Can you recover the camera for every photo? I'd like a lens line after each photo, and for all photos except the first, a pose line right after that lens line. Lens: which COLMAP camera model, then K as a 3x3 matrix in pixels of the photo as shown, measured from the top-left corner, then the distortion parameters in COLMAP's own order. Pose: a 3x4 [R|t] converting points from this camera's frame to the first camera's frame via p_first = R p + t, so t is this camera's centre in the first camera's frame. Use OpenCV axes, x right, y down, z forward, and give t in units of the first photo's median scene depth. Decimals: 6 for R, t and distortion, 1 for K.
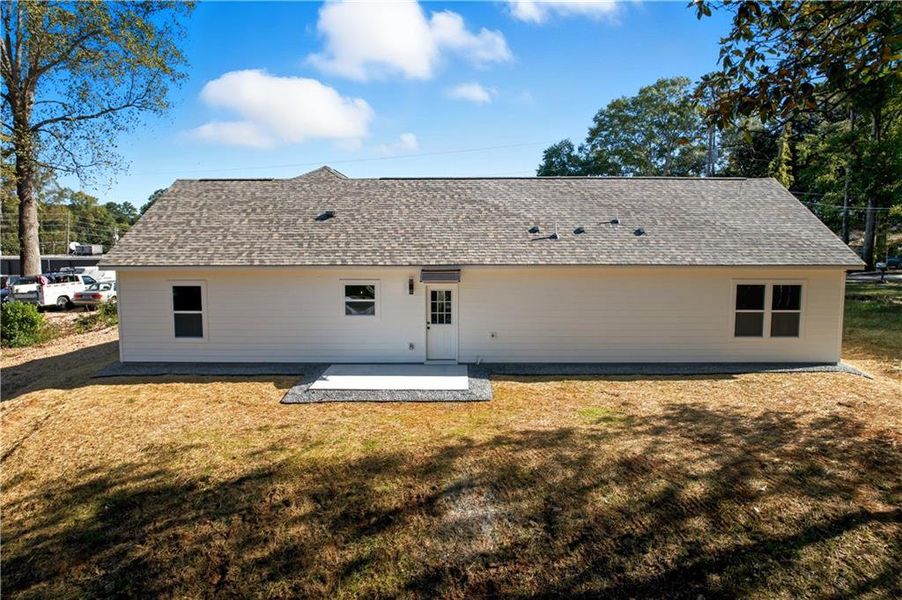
lens RADIAL K [[571.7, 0, 429.2], [0, 571.7, 300.0], [0, 0, 1]] dist [-0.038442, 0.000459]
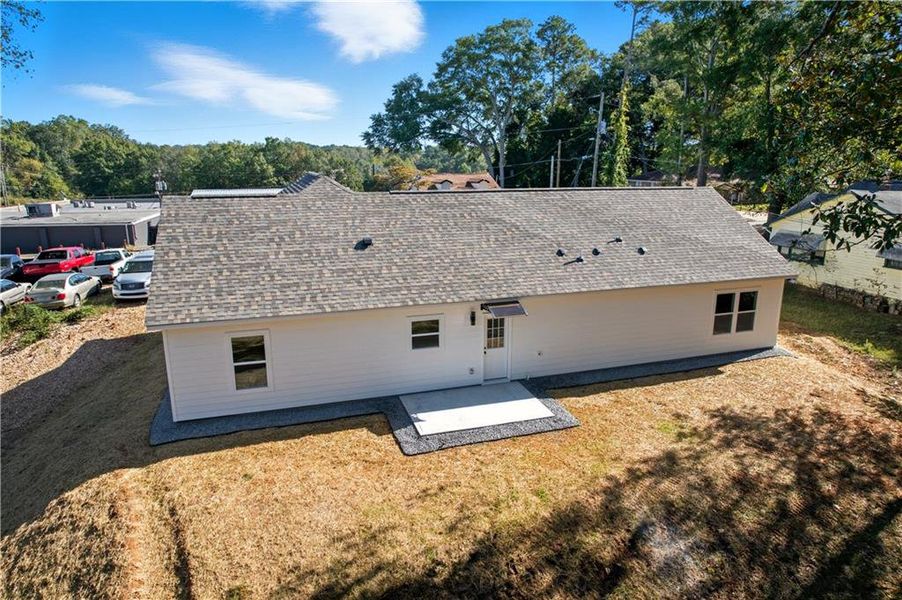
lens RADIAL K [[571.7, 0, 429.2], [0, 571.7, 300.0], [0, 0, 1]] dist [-0.038442, 0.000459]
pose [[0.949383, -0.080491, 0.303633, -0.426383], [0.037069, 0.988567, 0.146156, -0.214295], [-0.311926, -0.127503, 0.941512, 0.018928]]
